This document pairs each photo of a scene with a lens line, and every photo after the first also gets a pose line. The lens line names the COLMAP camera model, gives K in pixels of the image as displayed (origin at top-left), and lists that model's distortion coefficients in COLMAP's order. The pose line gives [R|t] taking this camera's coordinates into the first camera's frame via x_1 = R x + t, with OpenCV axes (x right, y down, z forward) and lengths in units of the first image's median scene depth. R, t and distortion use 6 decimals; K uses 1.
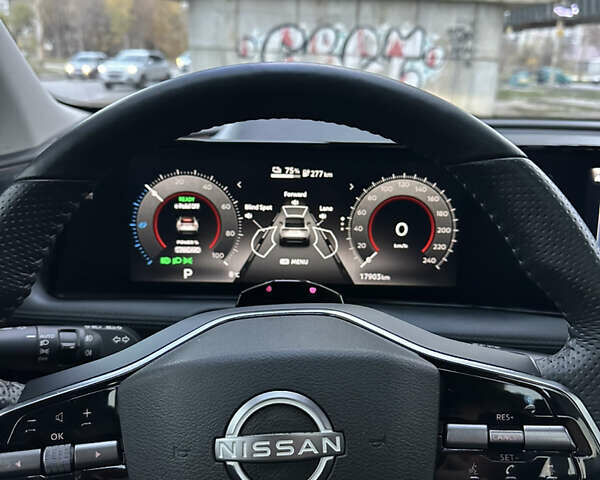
lens RADIAL K [[578.9, 0, 292.0], [0, 578.9, 239.5], [0, 0, 1]] dist [0.101492, -0.163915]
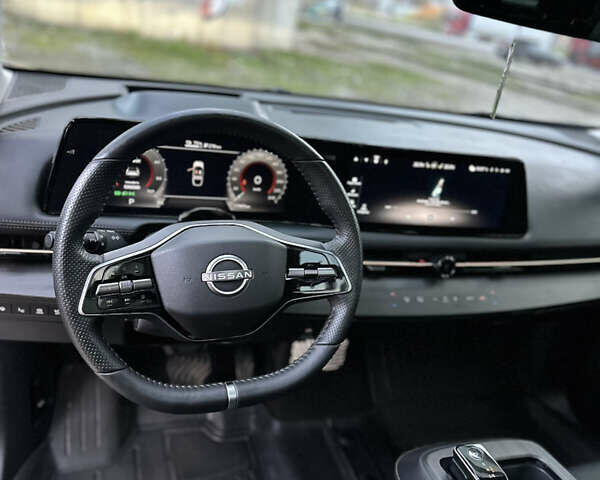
lens RADIAL K [[578.9, 0, 292.0], [0, 578.9, 239.5], [0, 0, 1]] dist [0.101492, -0.163915]
pose [[0.942004, 0.002467, 0.335591, -0.382301], [-0.048020, 0.990674, 0.127510, -0.084465], [-0.332147, -0.136230, 0.933338, -0.894192]]
